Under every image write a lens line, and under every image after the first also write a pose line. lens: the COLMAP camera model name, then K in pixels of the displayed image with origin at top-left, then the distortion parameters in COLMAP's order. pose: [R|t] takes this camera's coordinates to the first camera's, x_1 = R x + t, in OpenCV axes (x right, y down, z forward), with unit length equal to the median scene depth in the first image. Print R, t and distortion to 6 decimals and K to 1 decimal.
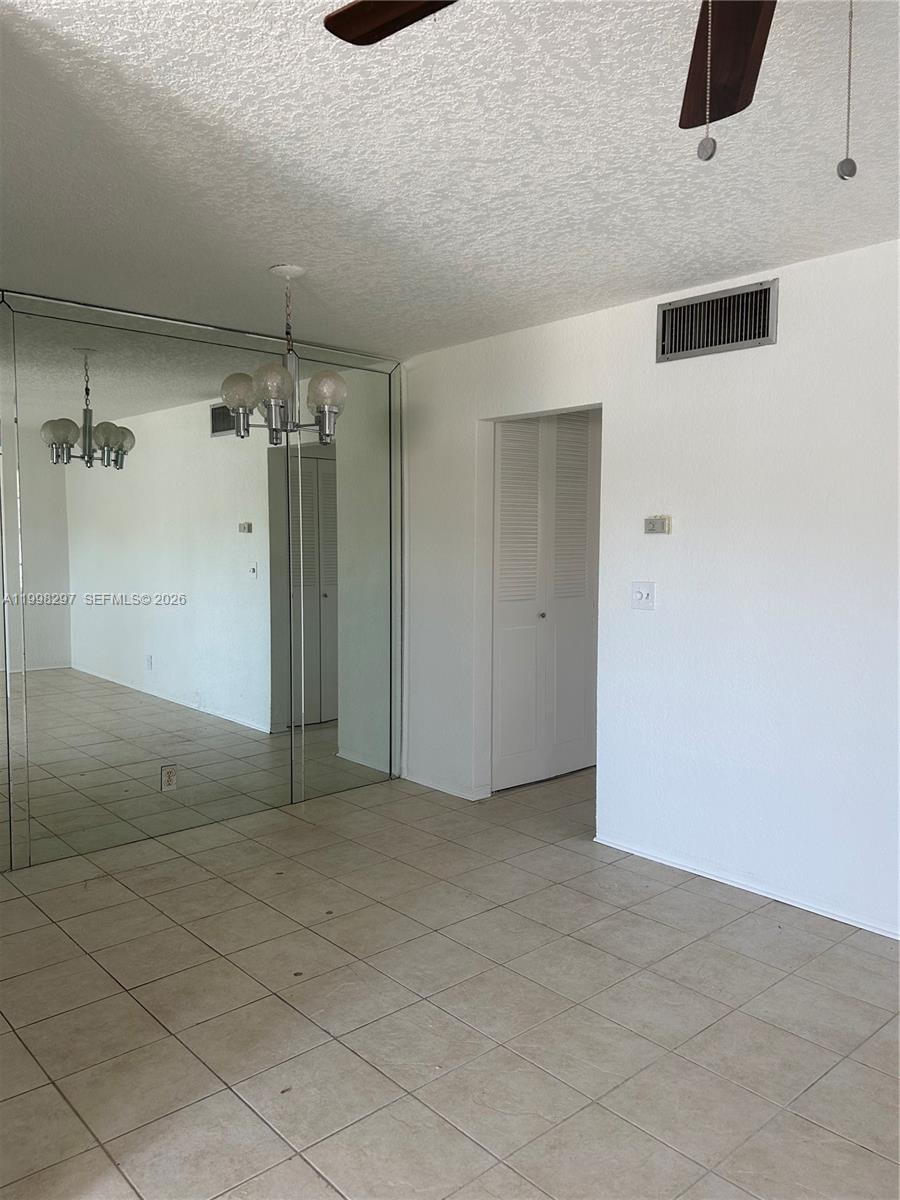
lens RADIAL K [[902.3, 0, 442.3], [0, 902.3, 601.8], [0, 0, 1]] dist [0.047925, -0.060612]
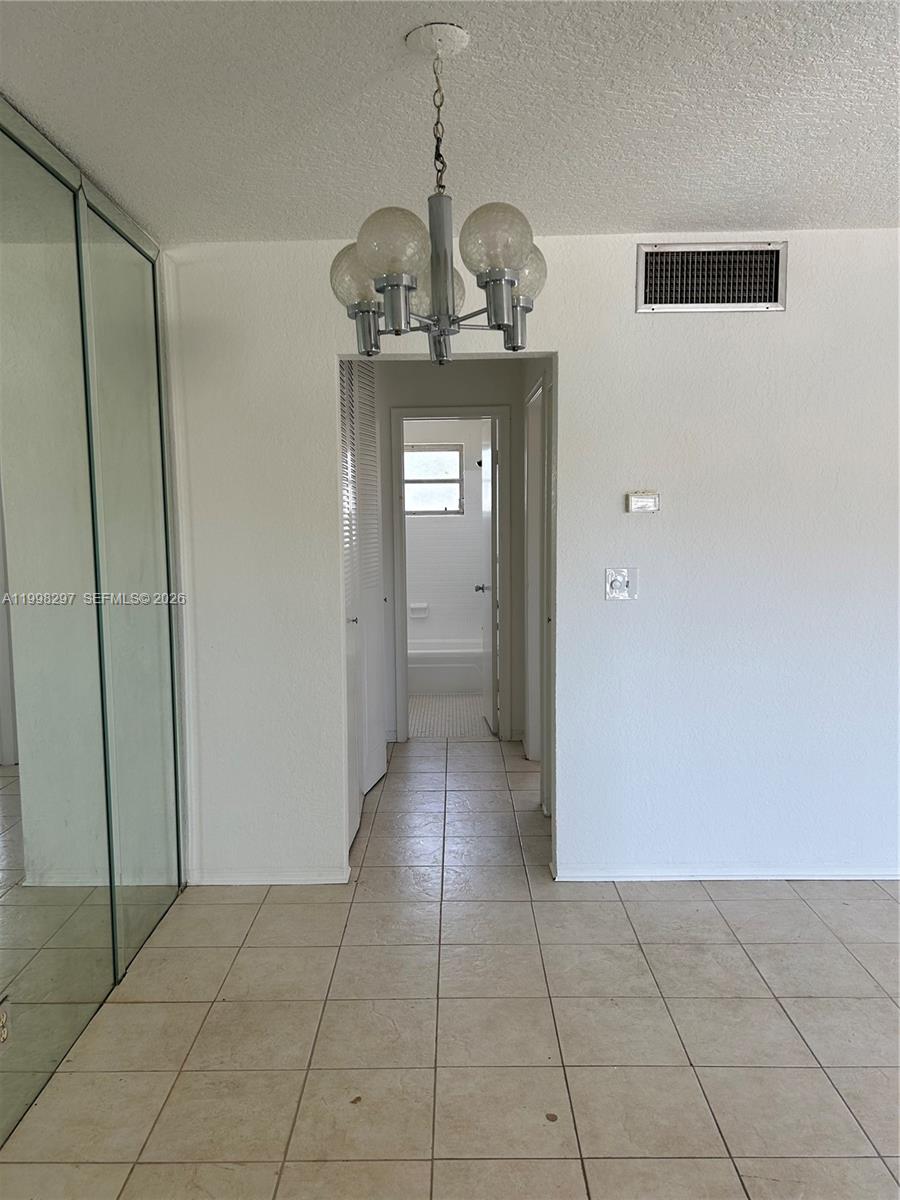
lens RADIAL K [[902.3, 0, 445.7], [0, 902.3, 609.2], [0, 0, 1]] dist [0.047925, -0.060612]
pose [[0.668343, -0.086509, 0.738805, -0.588334], [0.068363, 0.996154, 0.054800, -0.046021], [-0.740705, 0.013882, 0.671687, 0.605149]]
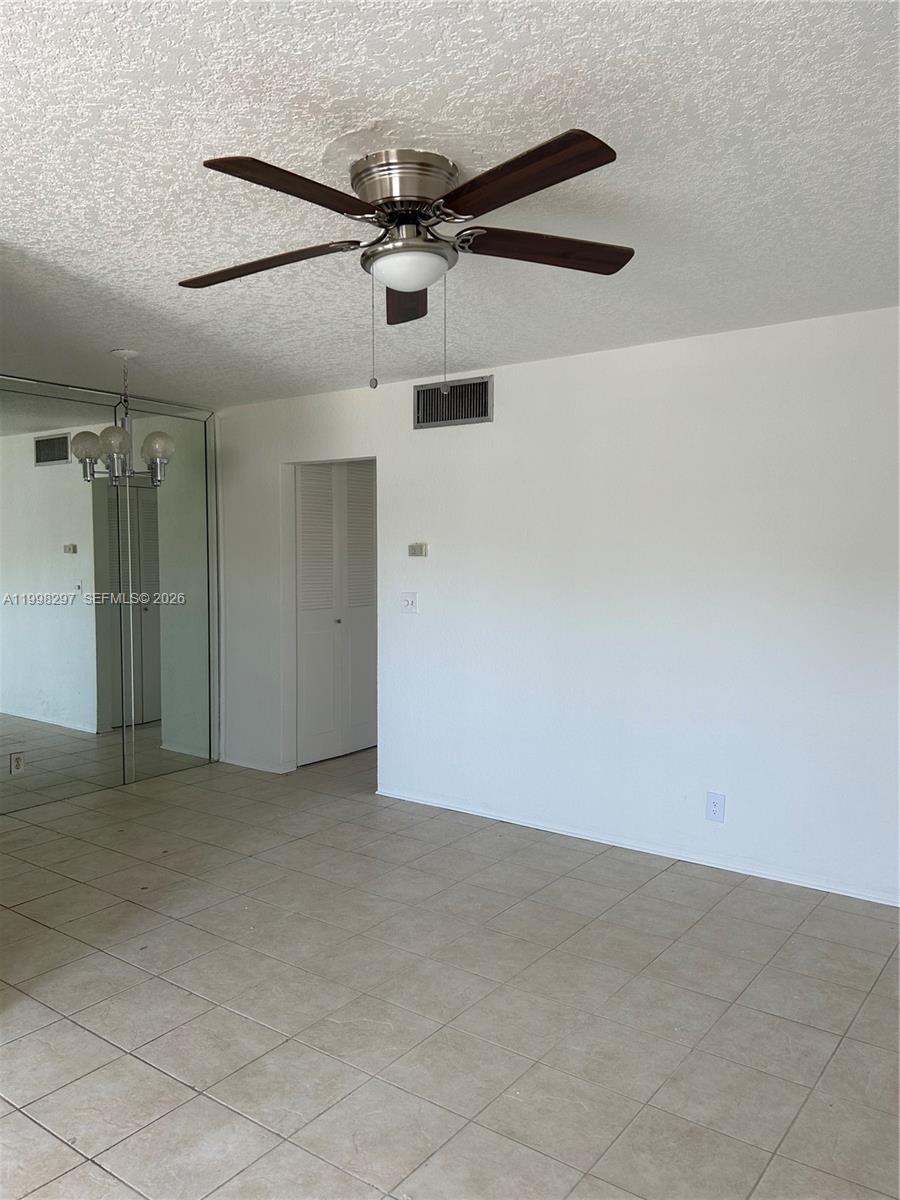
lens RADIAL K [[902.3, 0, 445.4], [0, 902.3, 605.7], [0, 0, 1]] dist [0.047925, -0.060612]
pose [[0.978582, -0.013706, 0.205401, 0.004278], [0.016502, 0.999793, -0.011906, 0.015483], [-0.205196, 0.015041, 0.978605, -0.334231]]
